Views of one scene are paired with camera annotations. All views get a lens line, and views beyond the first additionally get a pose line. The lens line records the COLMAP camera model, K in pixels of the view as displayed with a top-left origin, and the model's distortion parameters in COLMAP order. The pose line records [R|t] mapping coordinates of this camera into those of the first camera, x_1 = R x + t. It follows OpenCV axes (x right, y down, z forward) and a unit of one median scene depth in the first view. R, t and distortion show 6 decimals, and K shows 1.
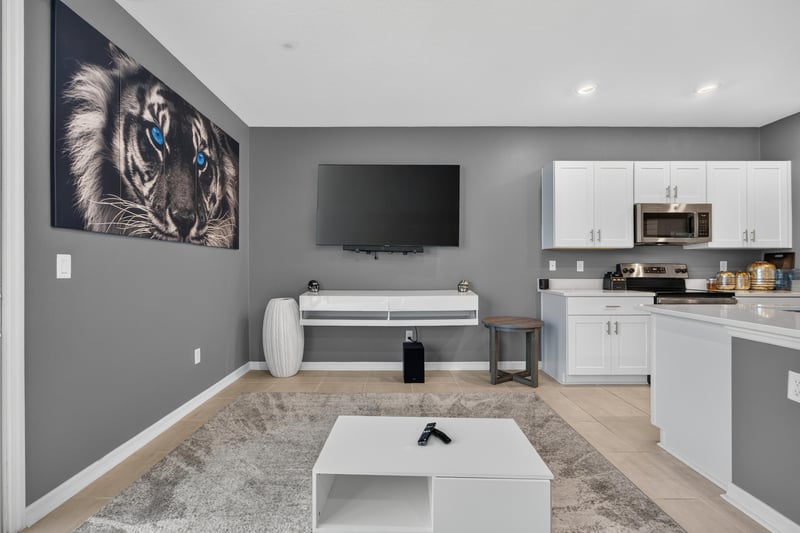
lens RADIAL K [[360.9, 0, 393.9], [0, 360.9, 264.9], [0, 0, 1]] dist [-0.002272, 0.000729]
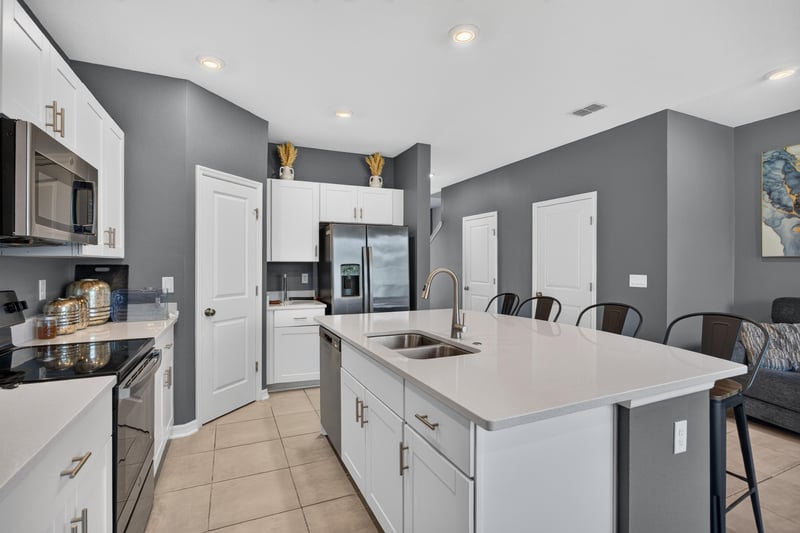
lens RADIAL K [[379.7, 0, 399.0], [0, 379.7, 264.4], [0, 0, 1]] dist [-0.020233, 0.013849]
pose [[-0.410448, -0.000025, 0.911884, 0.234716], [-0.003593, 0.999992, -0.001590, -0.040252], [-0.911877, -0.003929, -0.410445, 0.886547]]
